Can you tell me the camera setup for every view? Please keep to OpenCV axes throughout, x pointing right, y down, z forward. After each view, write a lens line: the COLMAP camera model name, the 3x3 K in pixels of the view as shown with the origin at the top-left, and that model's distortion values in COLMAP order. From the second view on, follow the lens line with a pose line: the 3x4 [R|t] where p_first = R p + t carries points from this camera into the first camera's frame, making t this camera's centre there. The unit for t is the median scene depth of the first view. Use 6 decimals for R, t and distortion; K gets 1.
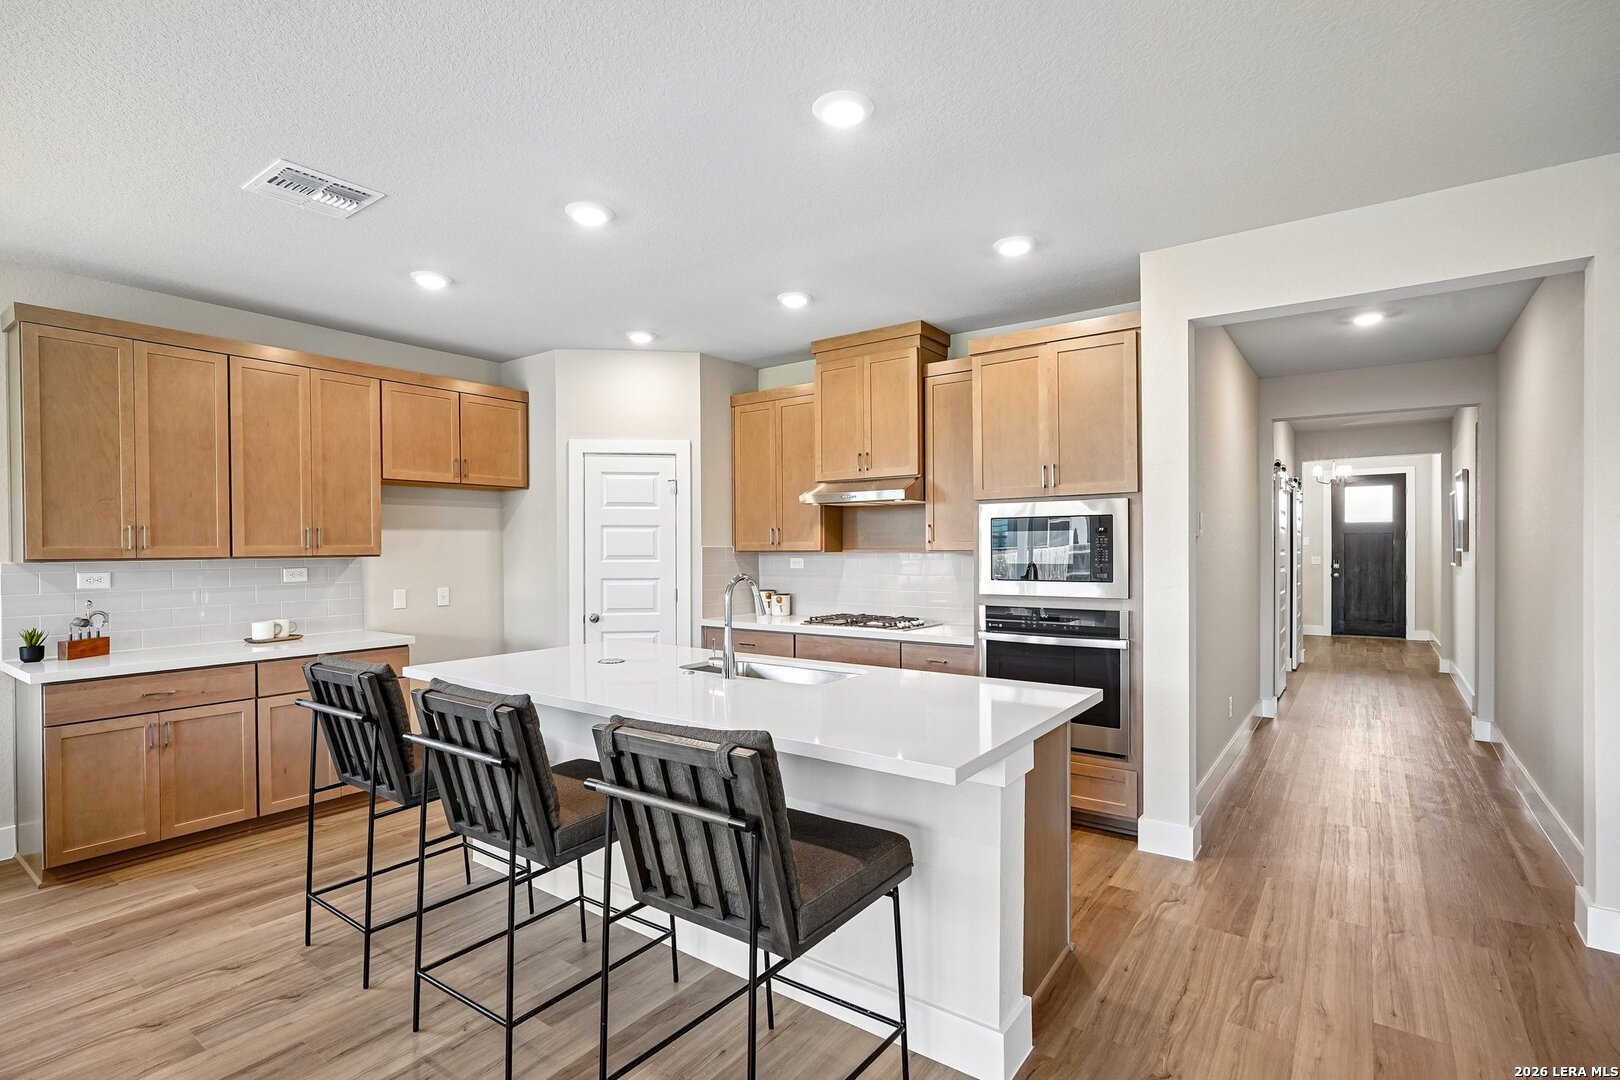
lens RADIAL K [[775.1, 0, 802.3], [0, 775.1, 547.0], [0, 0, 1]] dist [-0.007747, 0.000683]
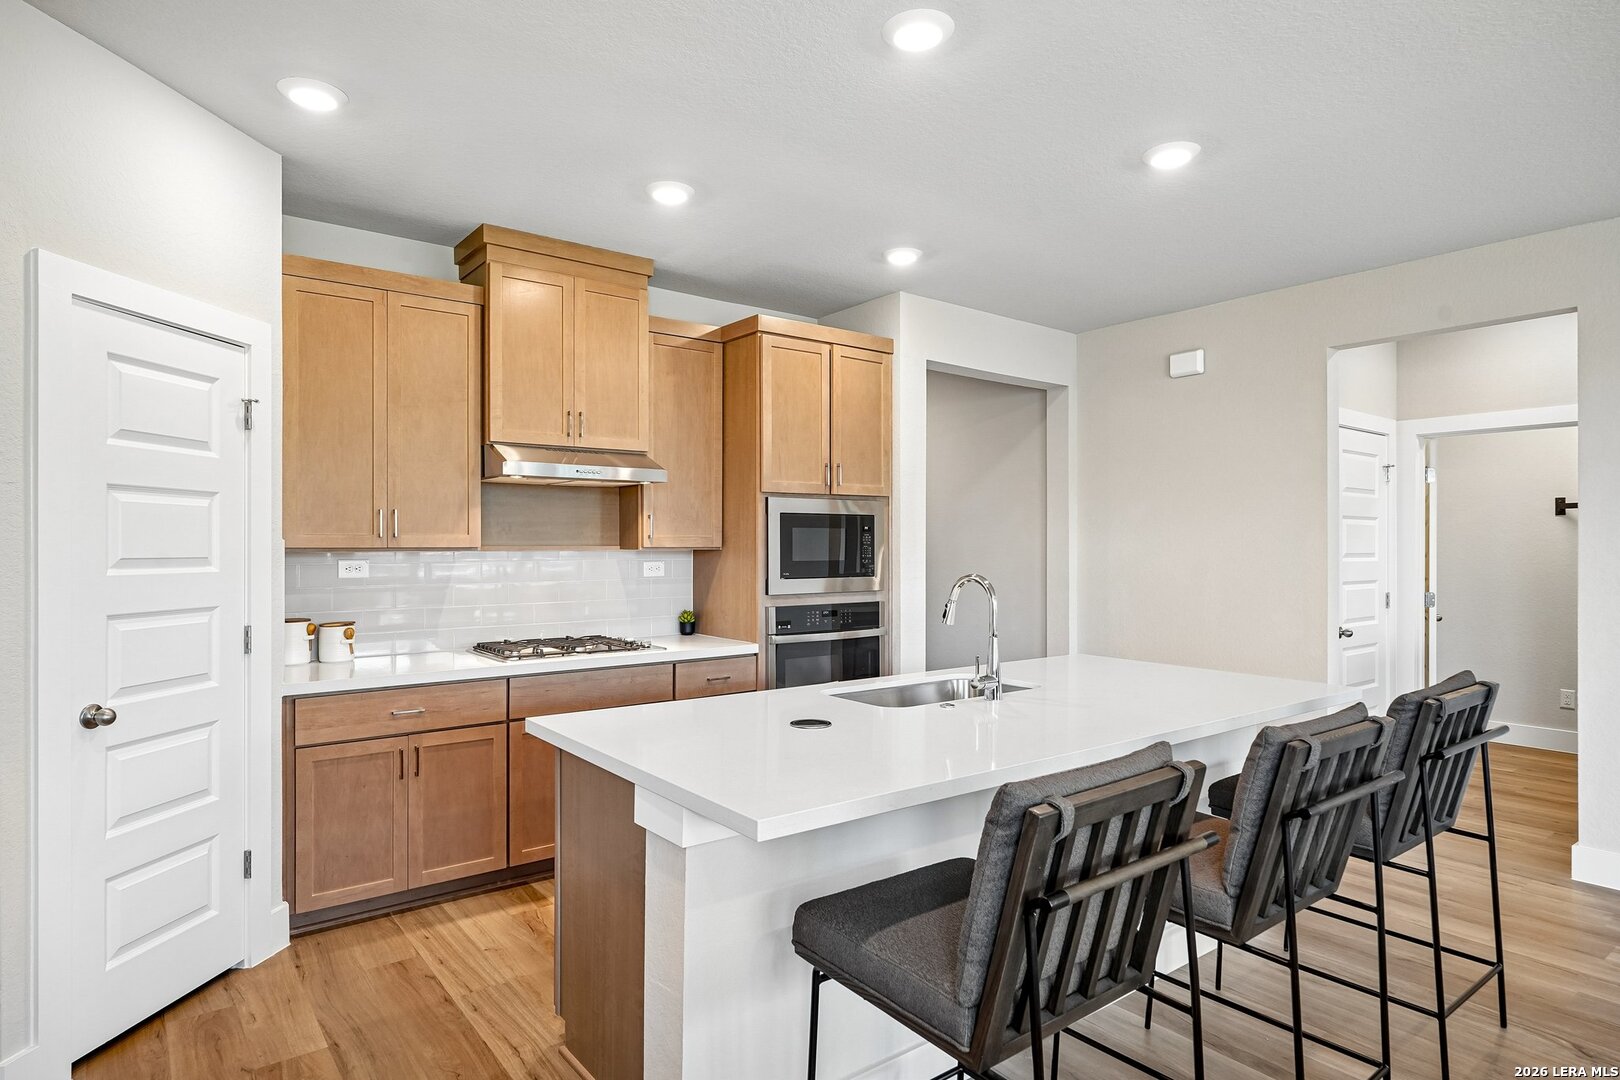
lens RADIAL K [[899.1, 0, 803.2], [0, 899.1, 541.1], [0, 0, 1]] dist [-0.000885, 0.000399]
pose [[0.278121, 0.009098, 0.960503, -0.737369], [-0.004374, 0.999957, -0.008205, 0.004860], [-0.960536, -0.001919, 0.278149, 0.632950]]
